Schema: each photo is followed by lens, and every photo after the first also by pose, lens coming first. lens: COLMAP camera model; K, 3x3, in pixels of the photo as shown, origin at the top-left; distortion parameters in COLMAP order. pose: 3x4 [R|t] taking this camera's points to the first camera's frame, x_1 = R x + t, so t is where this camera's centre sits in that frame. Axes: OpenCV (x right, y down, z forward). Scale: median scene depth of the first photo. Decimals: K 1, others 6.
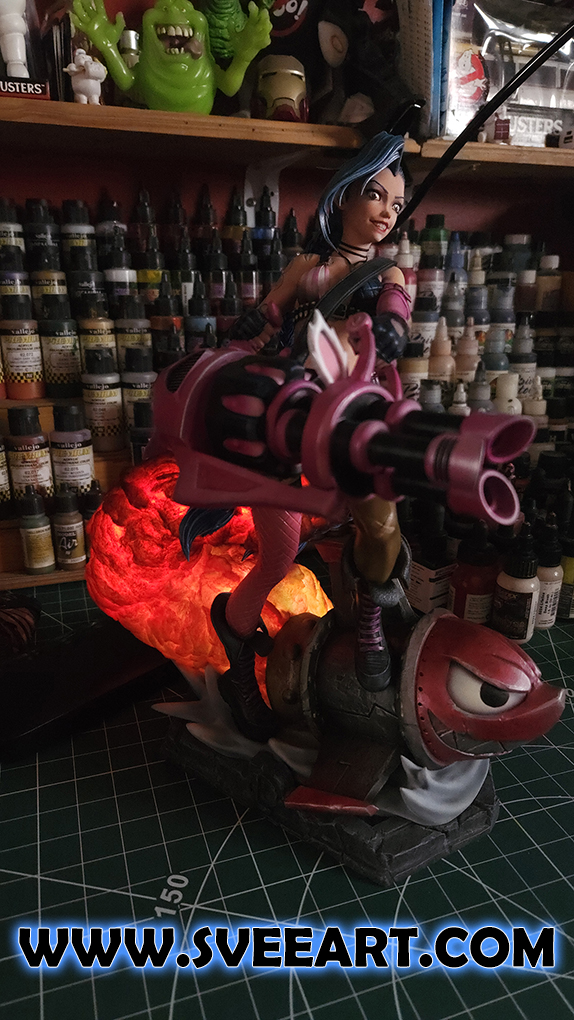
lens RADIAL K [[702.2, 0, 287.0], [0, 702.2, 510.0], [0, 0, 1]] dist [0.063973, -0.055661]
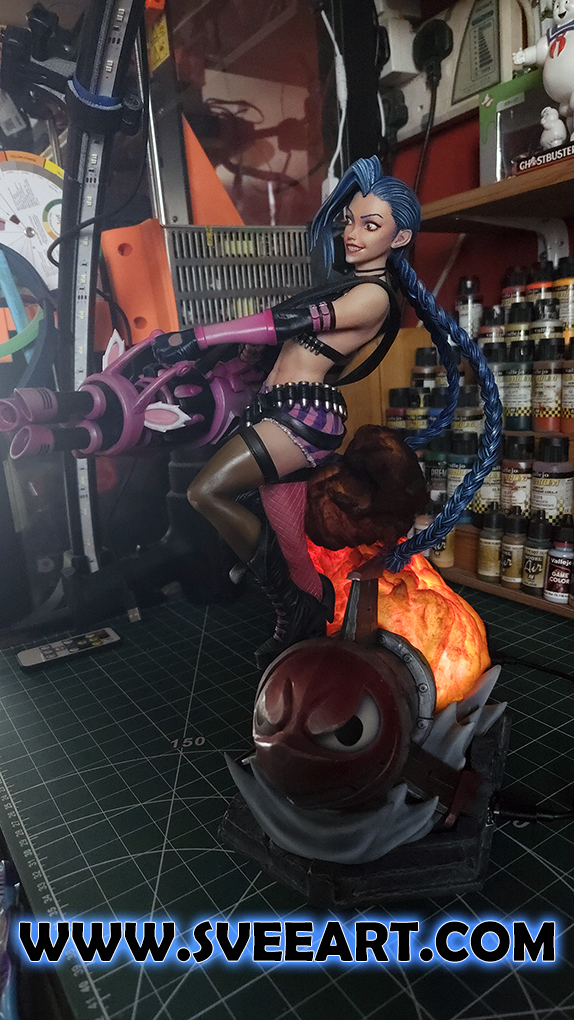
lens RADIAL K [[702.2, 0, 287.0], [0, 702.2, 510.0], [0, 0, 1]] dist [0.063973, -0.055661]
pose [[0.228644, 0.182123, -0.956323, 0.659617], [-0.261562, 0.957716, 0.119853, -0.072821], [0.937714, 0.222734, 0.266612, 0.400891]]
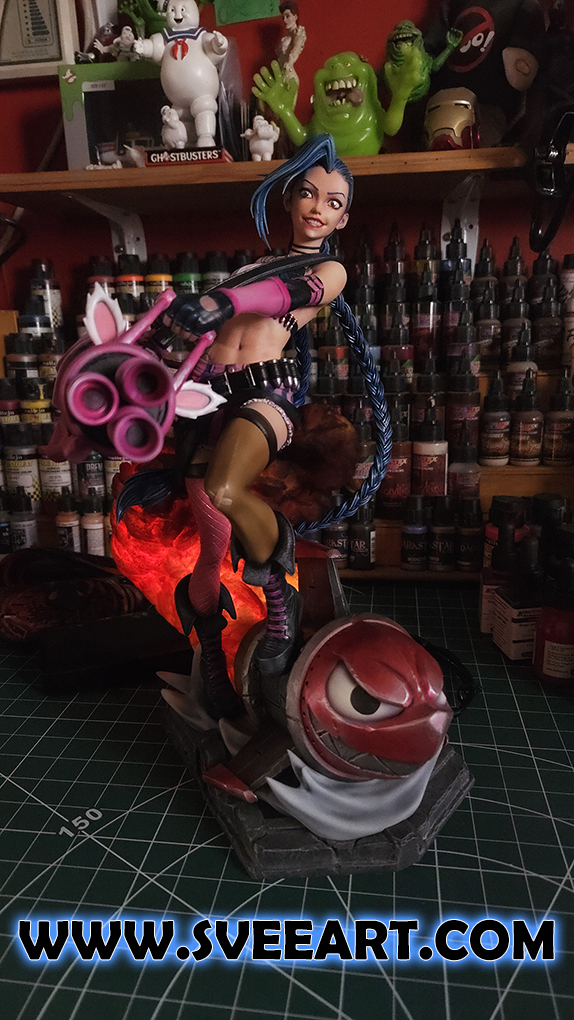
lens RADIAL K [[701.8, 0, 291.5], [0, 701.8, 515.5], [0, 0, 1]] dist [0.069645, -0.059676]
pose [[0.886535, 0.088172, -0.454183, 0.341162], [-0.121146, 0.991661, -0.043955, 0.039980], [0.446520, 0.093990, 0.889824, 0.059875]]
